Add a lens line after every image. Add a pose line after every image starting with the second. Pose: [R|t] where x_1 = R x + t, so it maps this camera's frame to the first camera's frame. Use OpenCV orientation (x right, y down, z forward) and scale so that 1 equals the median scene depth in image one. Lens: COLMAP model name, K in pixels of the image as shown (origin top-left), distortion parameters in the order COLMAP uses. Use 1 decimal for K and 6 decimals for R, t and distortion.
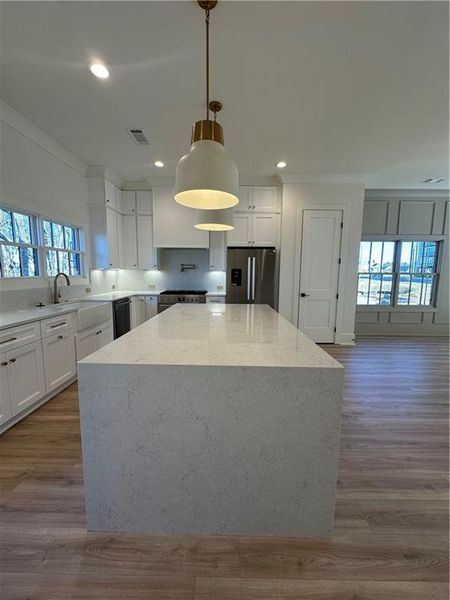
lens RADIAL K [[241.6, 0, 225.4], [0, 241.6, 299.1], [0, 0, 1]] dist [-0.001490, -0.000214]
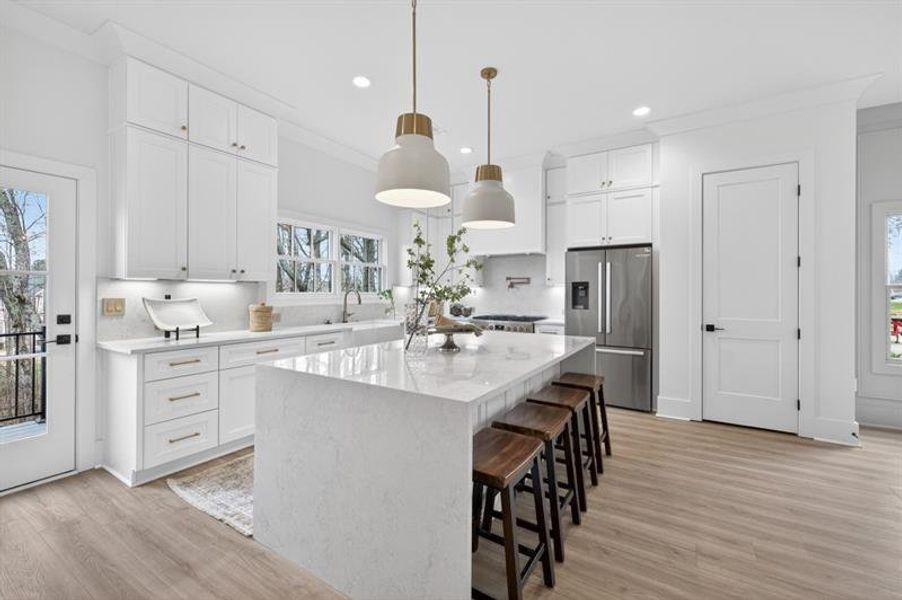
lens RADIAL K [[379.7, 0, 449.8], [0, 379.7, 289.9], [0, 0, 1]] dist [0.014818, -0.000050]
pose [[0.855040, -0.009922, -0.518467, 0.267393], [-0.051938, 0.993151, -0.104660, 0.017009], [0.515954, 0.116416, 0.848669, -0.014128]]
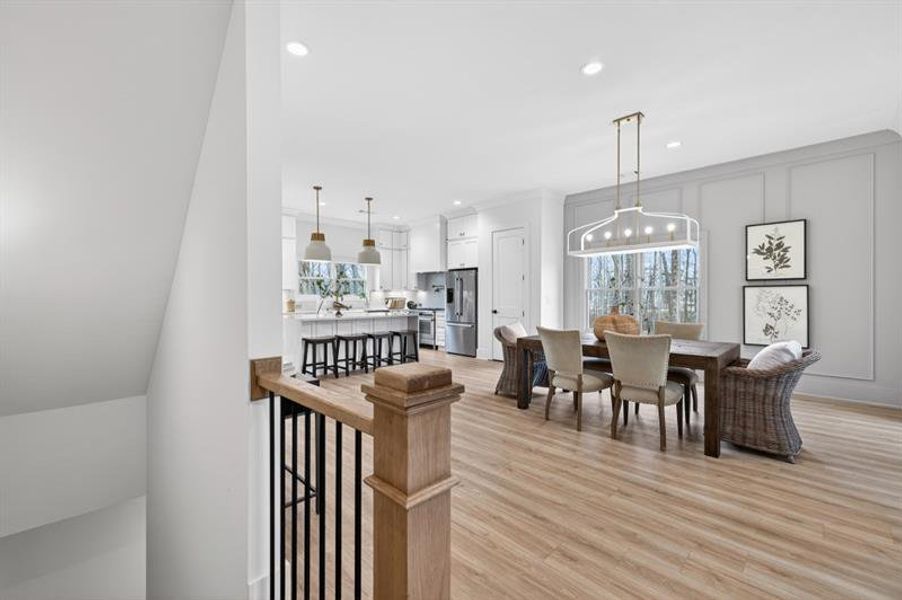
lens RADIAL K [[369.0, 0, 455.3], [0, 369.0, 298.2], [0, 0, 1]] dist [0.001018, -0.000008]
pose [[0.719599, -0.008362, -0.694339, 1.281593], [-0.069843, 0.993985, -0.084354, 0.068075], [0.690868, 0.109196, 0.714687, -0.237344]]
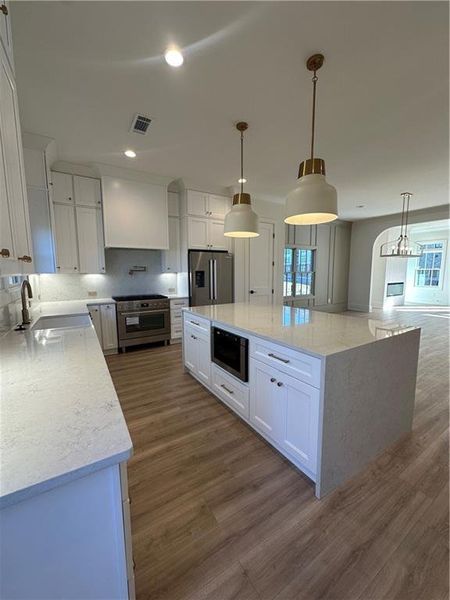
lens RADIAL K [[241.6, 0, 225.4], [0, 241.6, 299.1], [0, 0, 1]] dist [-0.001490, -0.000214]
pose [[0.839704, -0.076791, 0.537588, -0.426803], [0.075305, 0.996853, 0.024769, -0.021738], [-0.537798, 0.019684, 0.842844, 0.066846]]
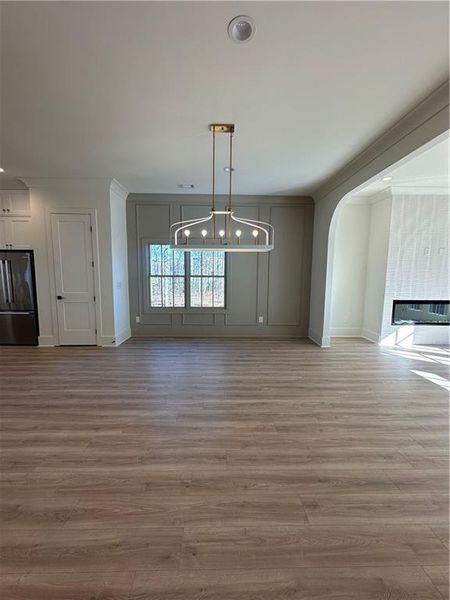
lens RADIAL K [[241.6, 0, 225.4], [0, 241.6, 299.1], [0, 0, 1]] dist [-0.001490, -0.000214]
pose [[0.999748, -0.005480, 0.021774, 0.983798], [0.005667, 0.999948, -0.008504, 0.001204], [-0.021727, 0.008626, 0.999727, -0.019384]]
